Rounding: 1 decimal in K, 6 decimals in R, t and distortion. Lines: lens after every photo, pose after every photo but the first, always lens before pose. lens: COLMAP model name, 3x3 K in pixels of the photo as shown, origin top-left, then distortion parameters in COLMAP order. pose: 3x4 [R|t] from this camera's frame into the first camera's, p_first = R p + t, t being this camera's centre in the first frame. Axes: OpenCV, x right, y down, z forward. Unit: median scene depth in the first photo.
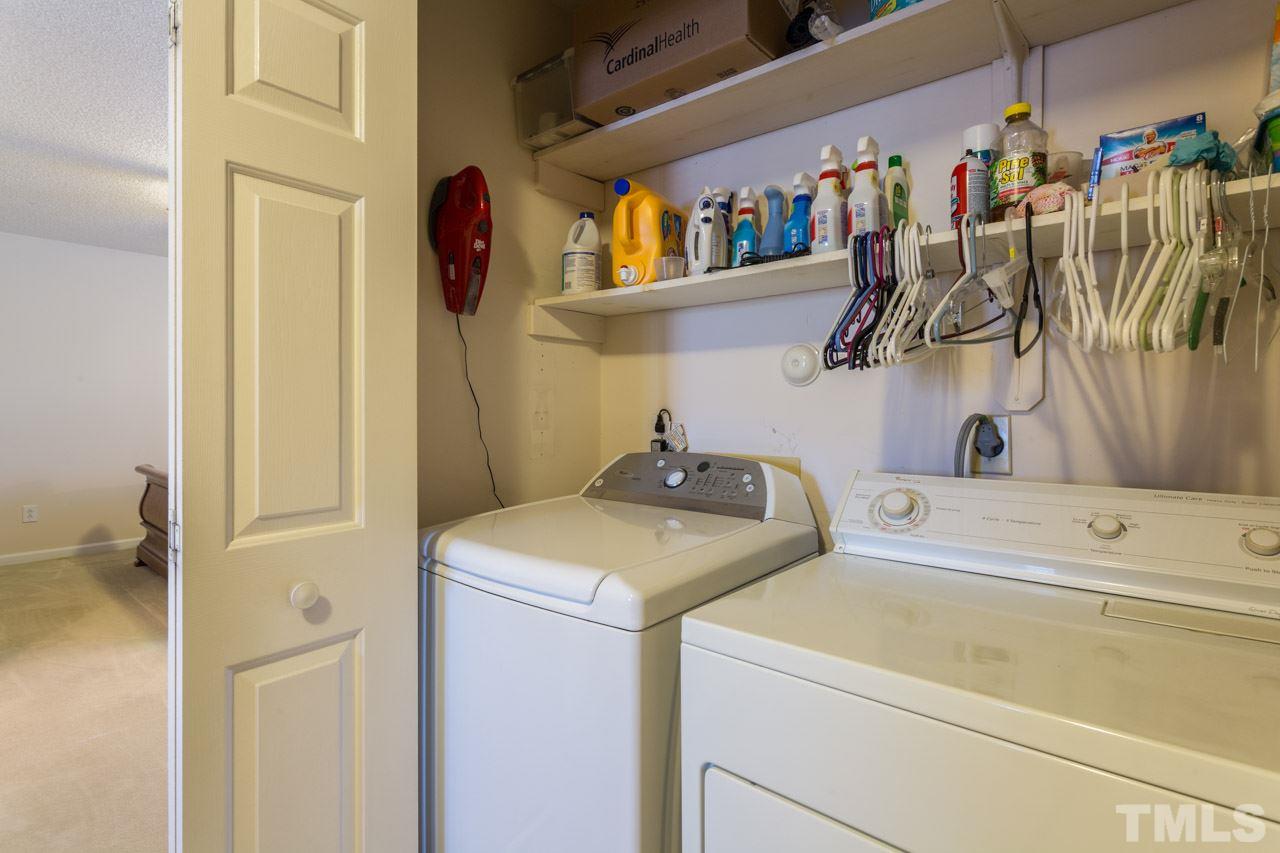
lens RADIAL K [[605.1, 0, 642.4], [0, 605.1, 411.9], [0, 0, 1]] dist [0.002472, 0.000232]
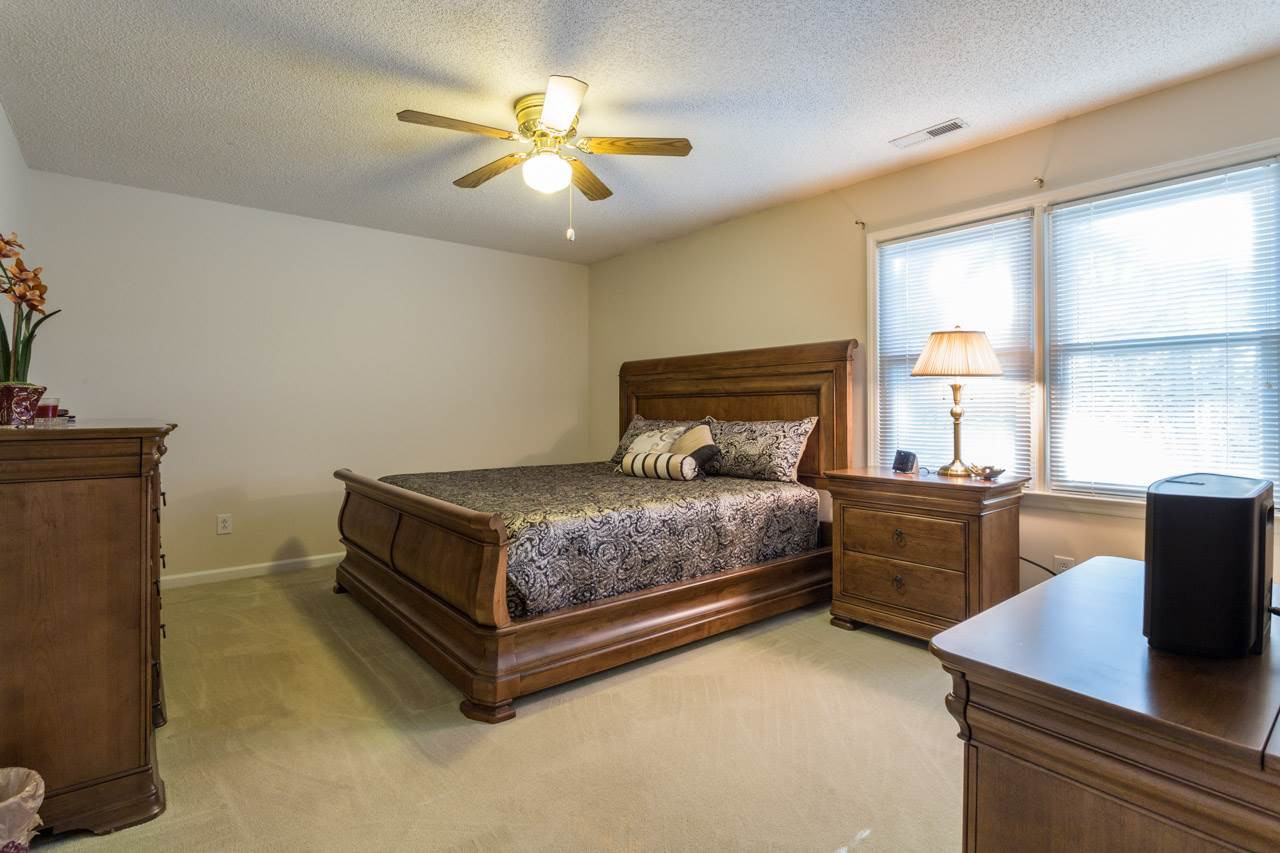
lens RADIAL K [[605.1, 0, 642.4], [0, 605.1, 411.9], [0, 0, 1]] dist [0.002472, 0.000232]
pose [[0.986351, 0.000524, -0.164654, -0.282171], [-0.001103, 0.999994, -0.003423, 0.010525], [0.164651, 0.003558, 0.986345, 0.248689]]
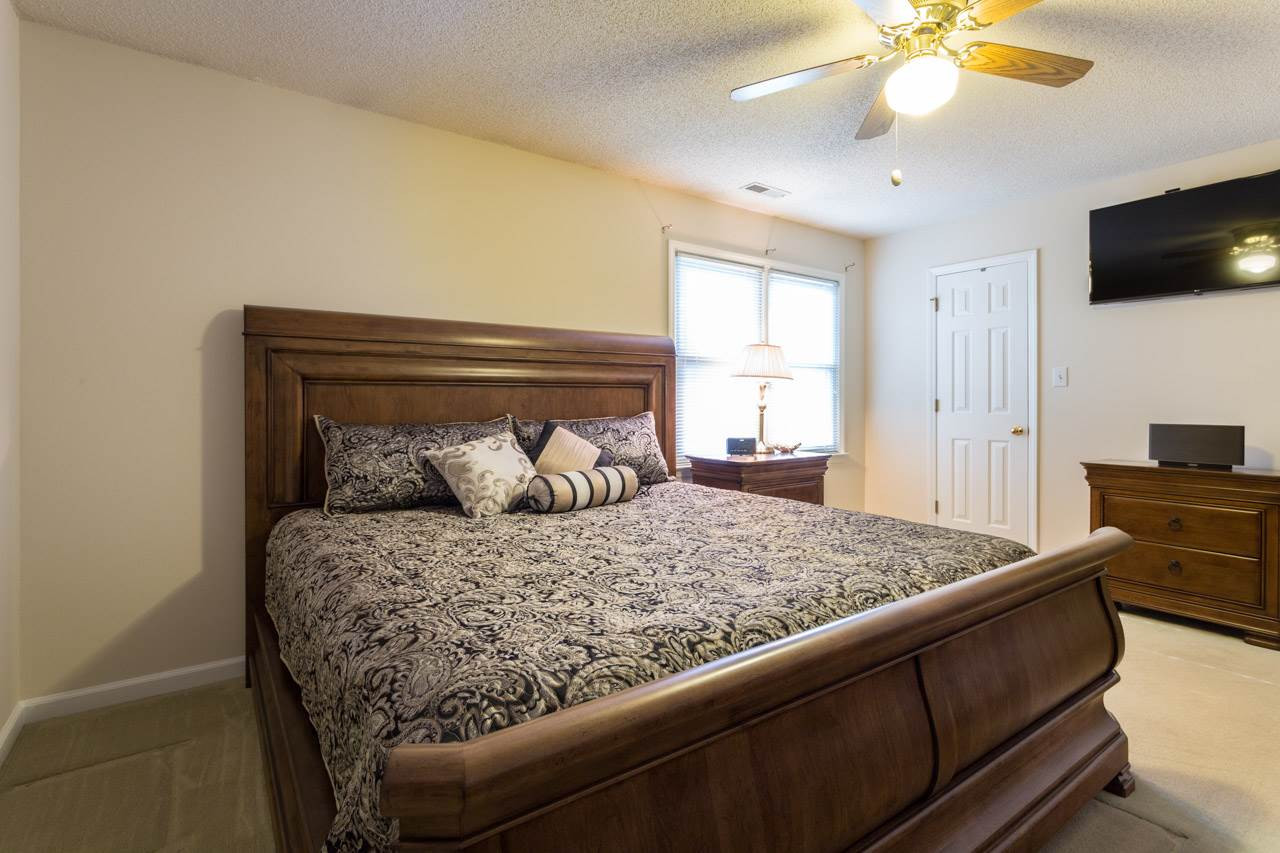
lens RADIAL K [[605.1, 0, 642.4], [0, 605.1, 411.9], [0, 0, 1]] dist [0.002472, 0.000232]
pose [[0.257700, -0.013486, 0.966131, -1.012354], [0.009002, 0.999893, 0.011557, 0.004395], [-0.966183, 0.005718, 0.257794, 0.959056]]
